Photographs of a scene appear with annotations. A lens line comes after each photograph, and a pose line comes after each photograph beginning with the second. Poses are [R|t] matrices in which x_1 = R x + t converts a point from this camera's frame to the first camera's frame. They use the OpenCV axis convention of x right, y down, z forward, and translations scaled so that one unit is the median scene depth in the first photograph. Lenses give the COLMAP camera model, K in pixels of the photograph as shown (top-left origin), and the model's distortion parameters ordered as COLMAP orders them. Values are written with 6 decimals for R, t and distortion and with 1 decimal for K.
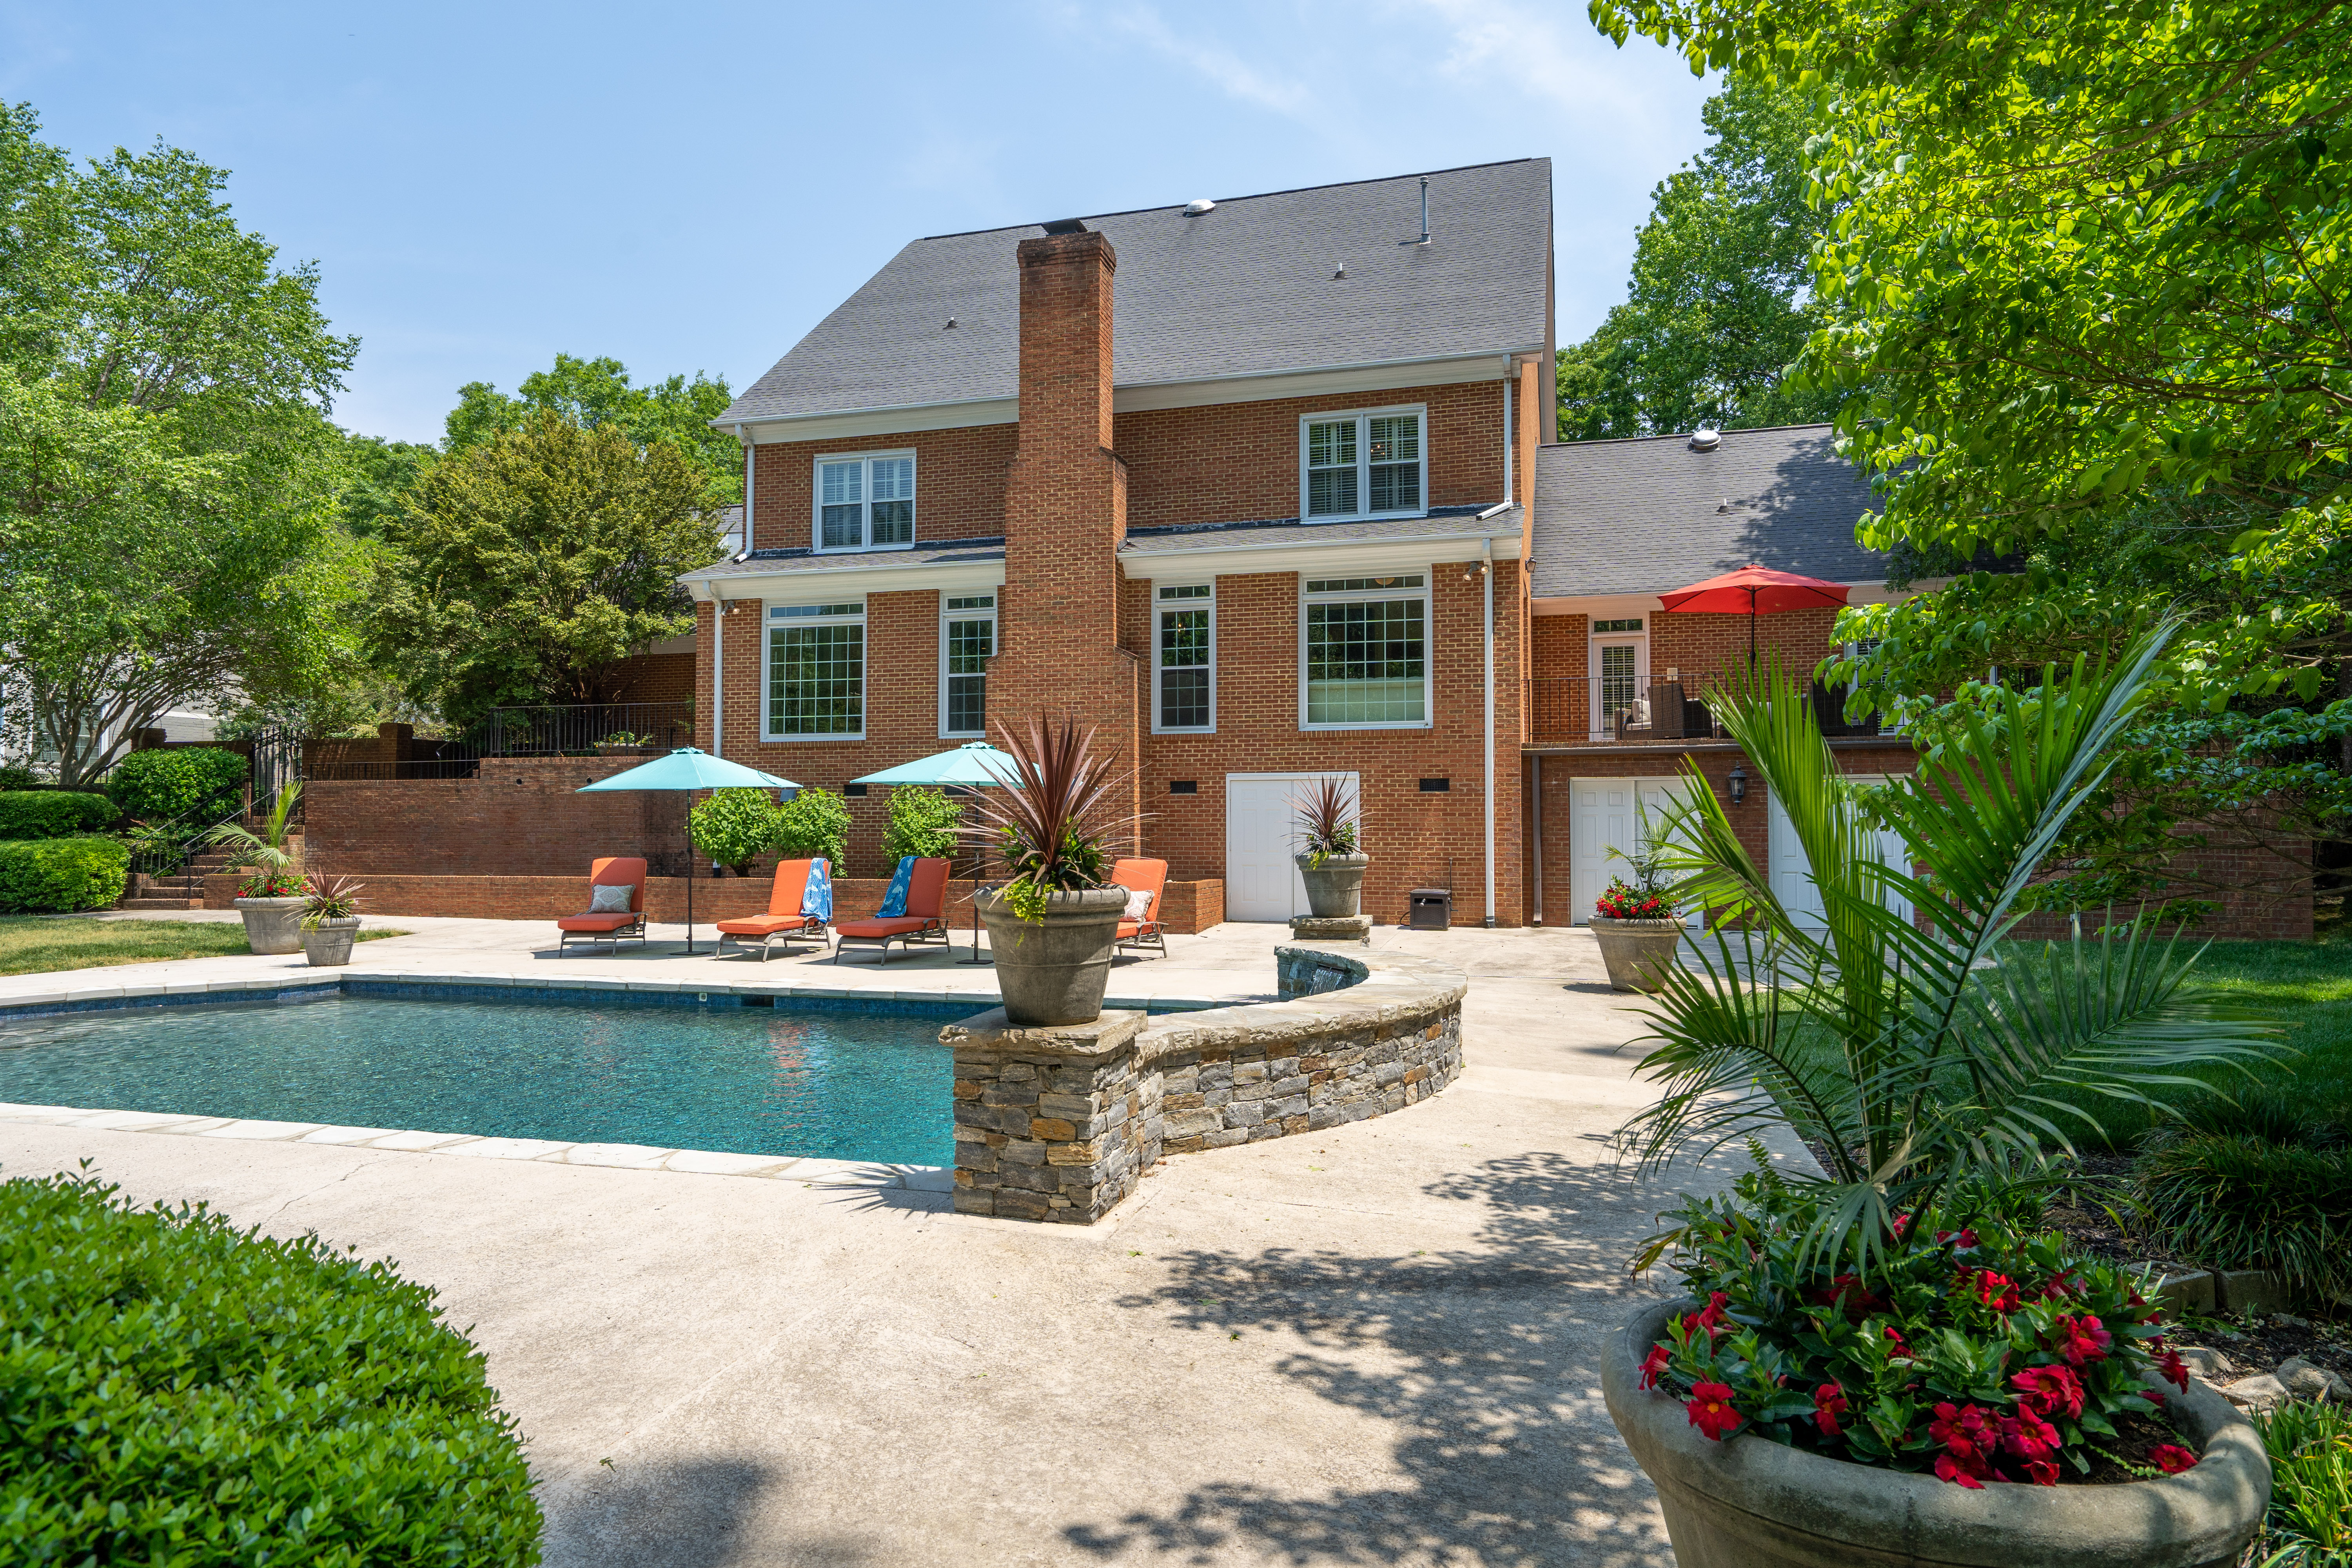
lens RADIAL K [[1332.9, 0, 1156.0], [0, 1332.9, 831.2], [0, 0, 1]] dist [0.020827, -0.004990]
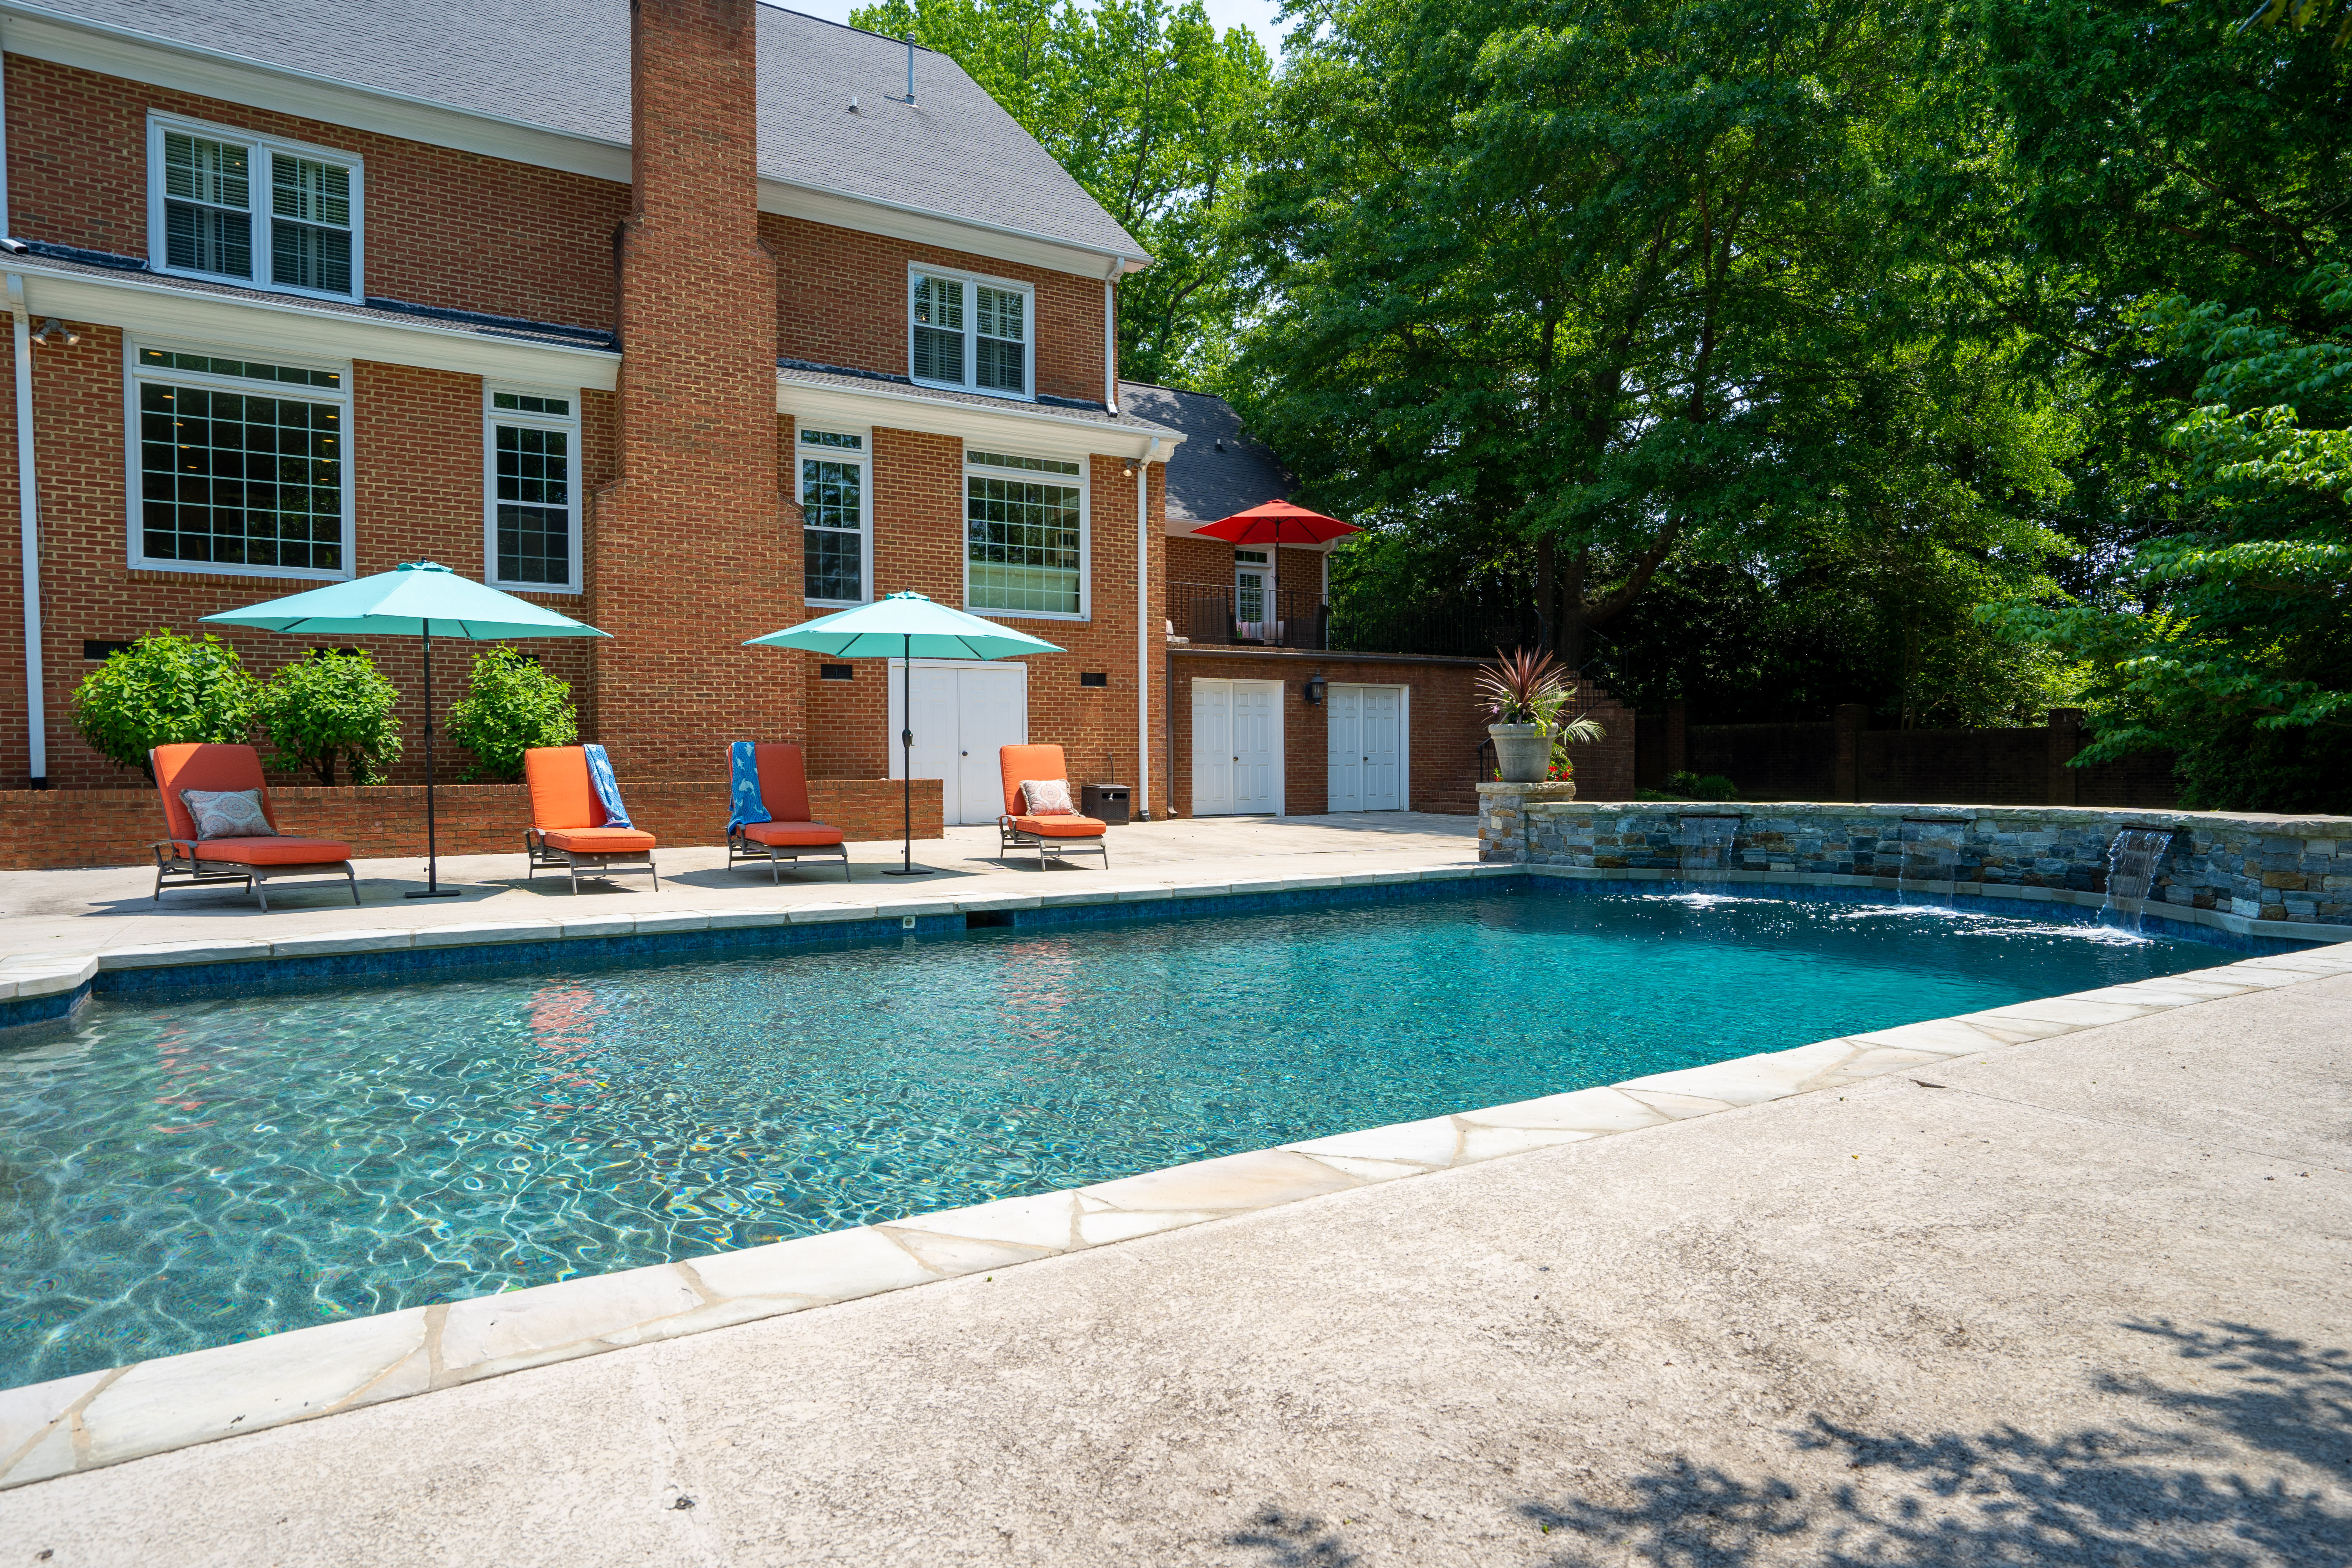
lens RADIAL K [[1419.4, 0, 1179.2], [0, 1419.4, 760.7], [0, 0, 1]] dist [0.006023, 0.015602]
pose [[0.674434, -0.005264, 0.738317, -0.671586], [0.000024, 0.999975, 0.007108, 0.022884], [-0.738335, -0.004776, 0.674417, 0.314476]]
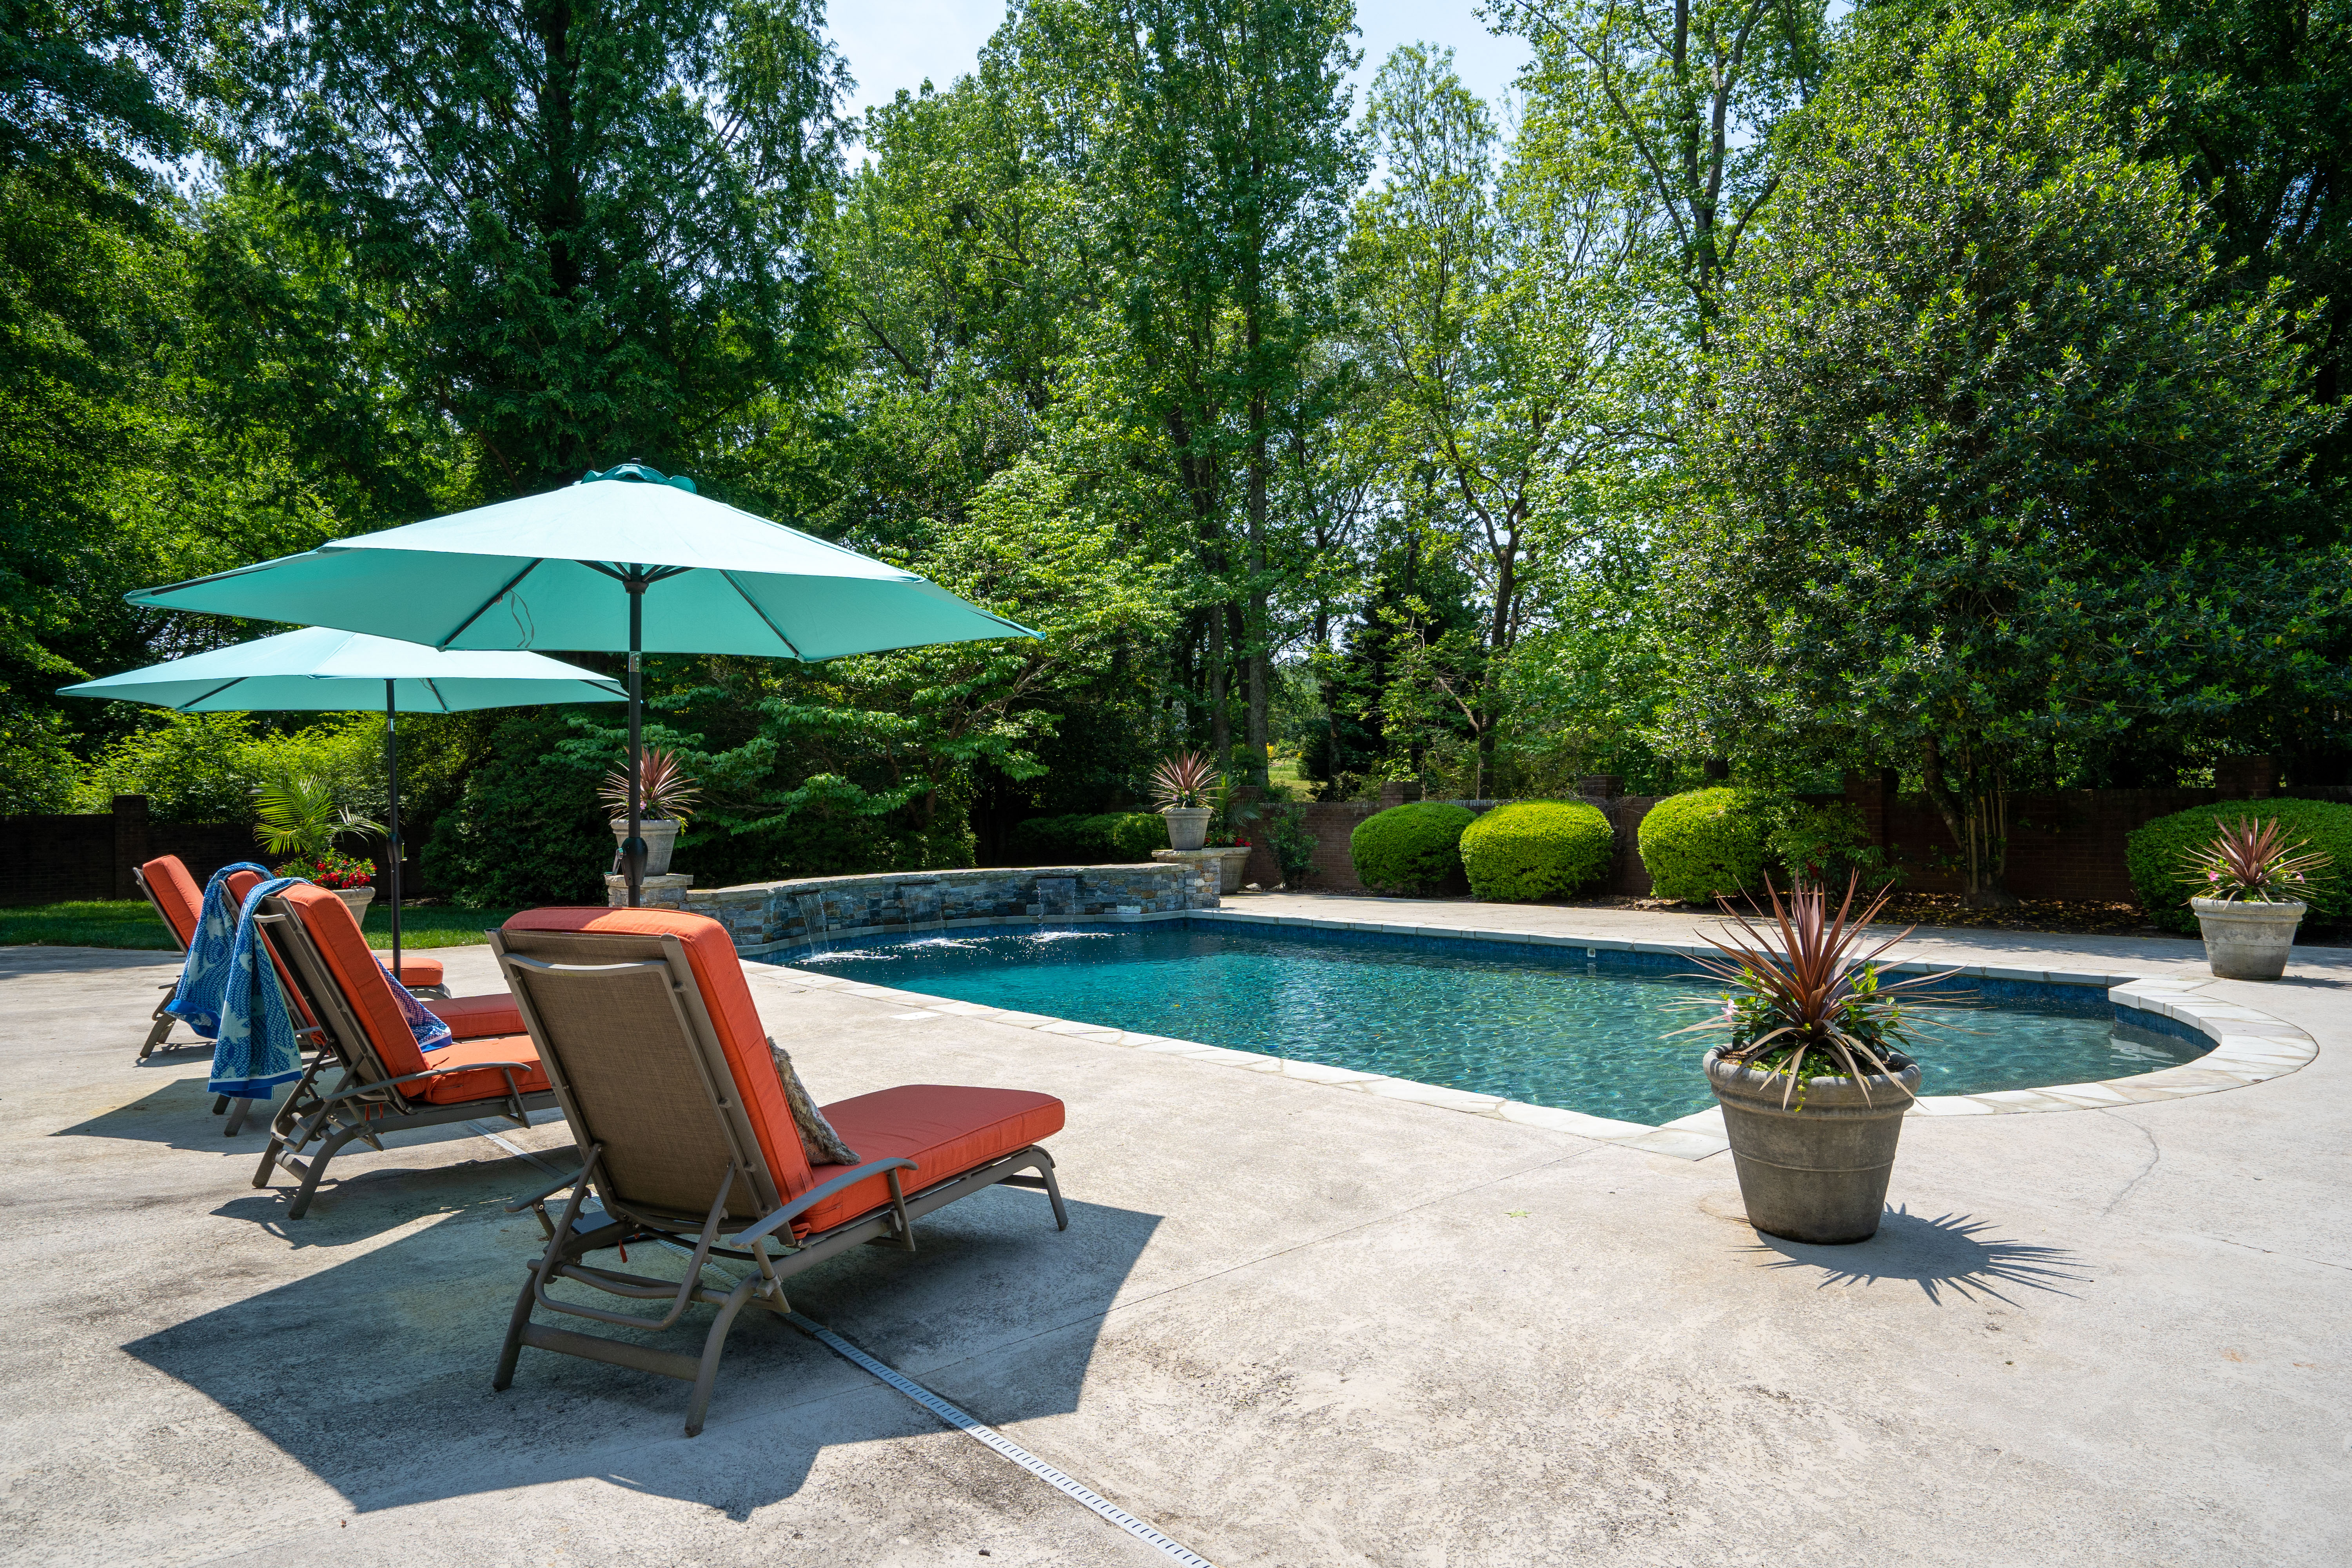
lens RADIAL K [[1419.4, 0, 1166.3], [0, 1419.4, 795.0], [0, 0, 1]] dist [0.006023, 0.015602]
pose [[-0.816937, 0.018699, 0.576424, -0.676154], [0.012184, 0.999811, -0.015165, 0.008145], [-0.576598, -0.005366, -0.817010, 1.335587]]
